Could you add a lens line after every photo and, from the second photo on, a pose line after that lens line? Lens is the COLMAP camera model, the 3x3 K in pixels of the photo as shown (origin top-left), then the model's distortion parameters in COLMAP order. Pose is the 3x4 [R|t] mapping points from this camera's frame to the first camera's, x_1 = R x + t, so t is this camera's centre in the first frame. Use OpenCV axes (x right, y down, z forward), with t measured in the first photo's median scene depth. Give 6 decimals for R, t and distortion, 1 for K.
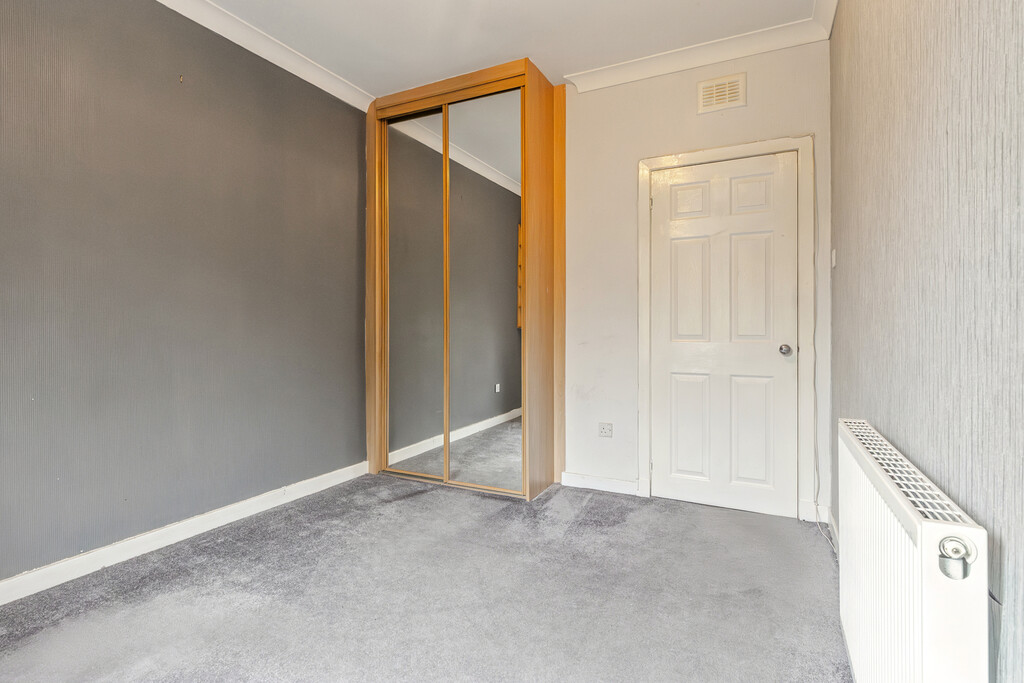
lens RADIAL K [[495.5, 0, 513.2], [0, 495.5, 333.1], [0, 0, 1]] dist [-0.021116, -0.000465]
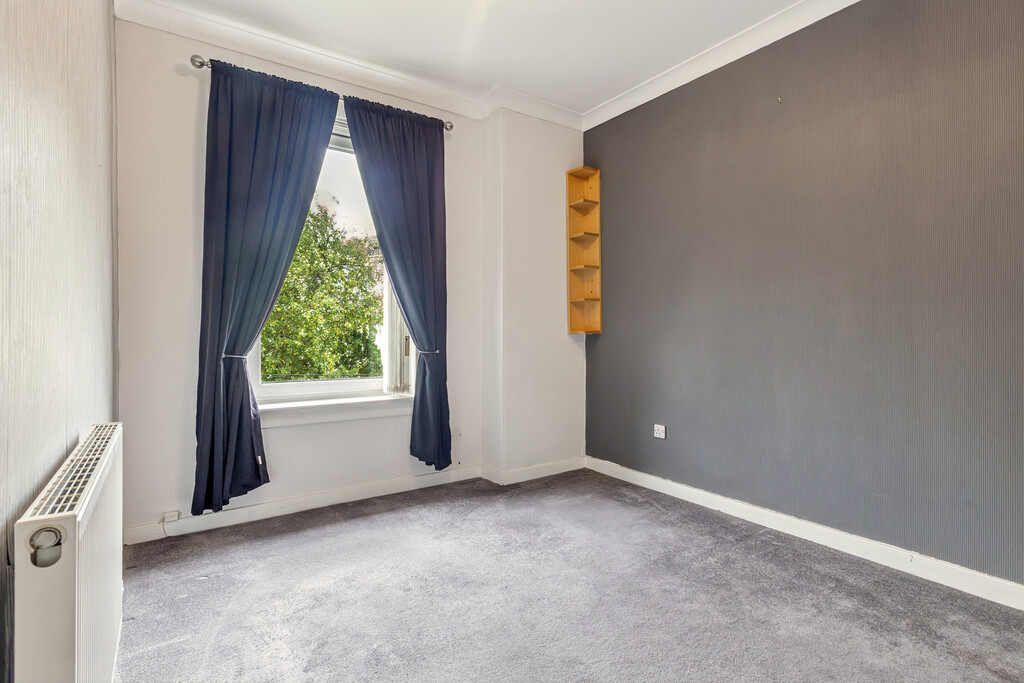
lens RADIAL K [[495.5, 0, 511.9], [0, 495.5, 335.8], [0, 0, 1]] dist [-0.021116, -0.000465]
pose [[-0.480906, 0.007868, -0.876737, 0.518917], [-0.011041, 0.999826, 0.015029, -0.011103], [0.876703, 0.016907, -0.480735, 0.961392]]
